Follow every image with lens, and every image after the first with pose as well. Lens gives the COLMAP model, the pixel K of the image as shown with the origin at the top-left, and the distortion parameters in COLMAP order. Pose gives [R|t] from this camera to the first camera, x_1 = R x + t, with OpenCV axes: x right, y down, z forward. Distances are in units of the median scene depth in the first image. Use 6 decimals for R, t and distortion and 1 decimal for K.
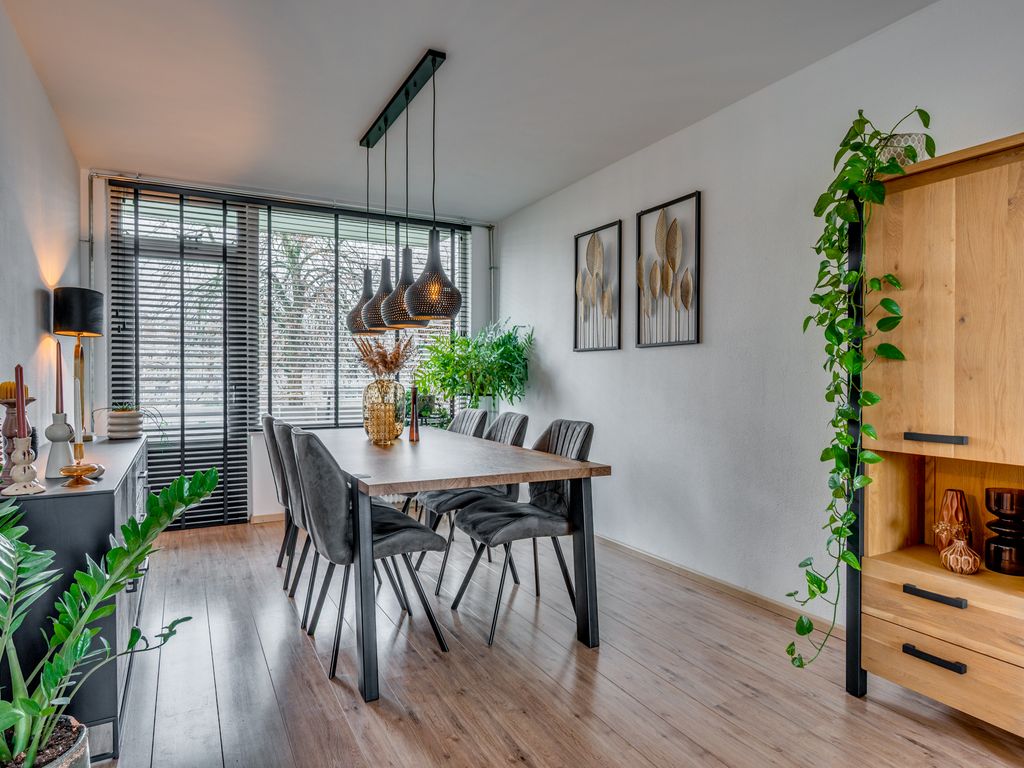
lens RADIAL K [[621.9, 0, 512.7], [0, 621.9, 385.6], [0, 0, 1]] dist [-0.005961, 0.000501]
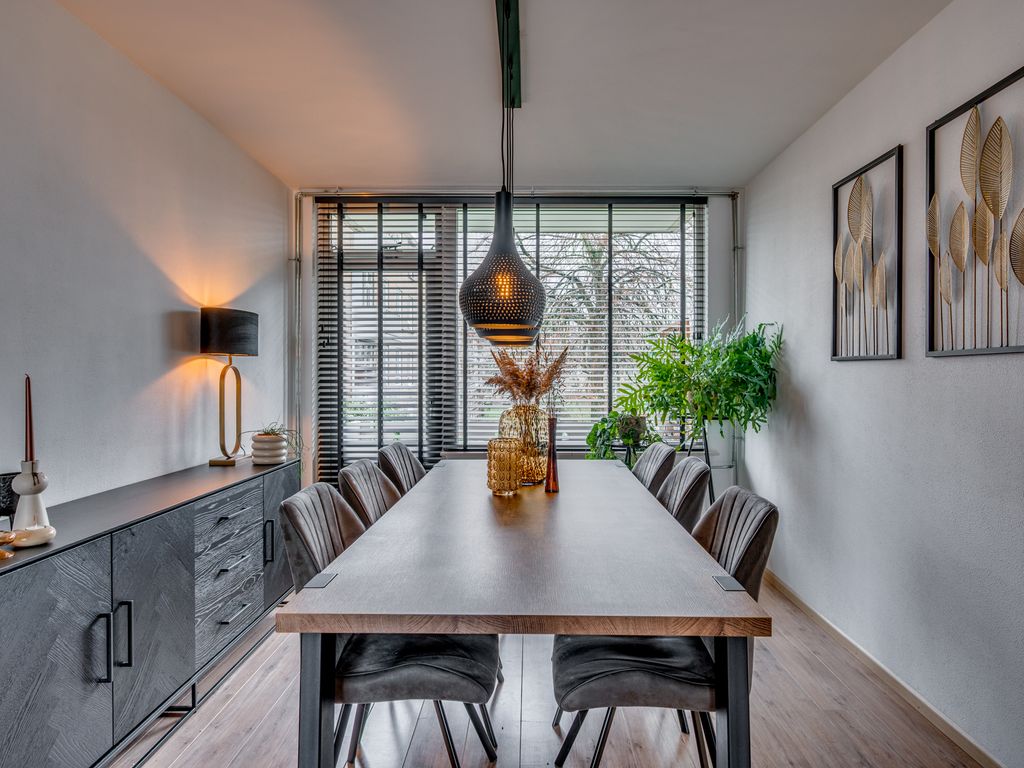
lens RADIAL K [[621.9, 0, 514.2], [0, 621.9, 376.1], [0, 0, 1]] dist [-0.005961, 0.000501]
pose [[0.877154, -0.000287, -0.480209, 0.115289], [-0.005222, 0.999935, -0.010135, -0.029309], [0.480181, 0.011397, 0.877095, 0.253000]]
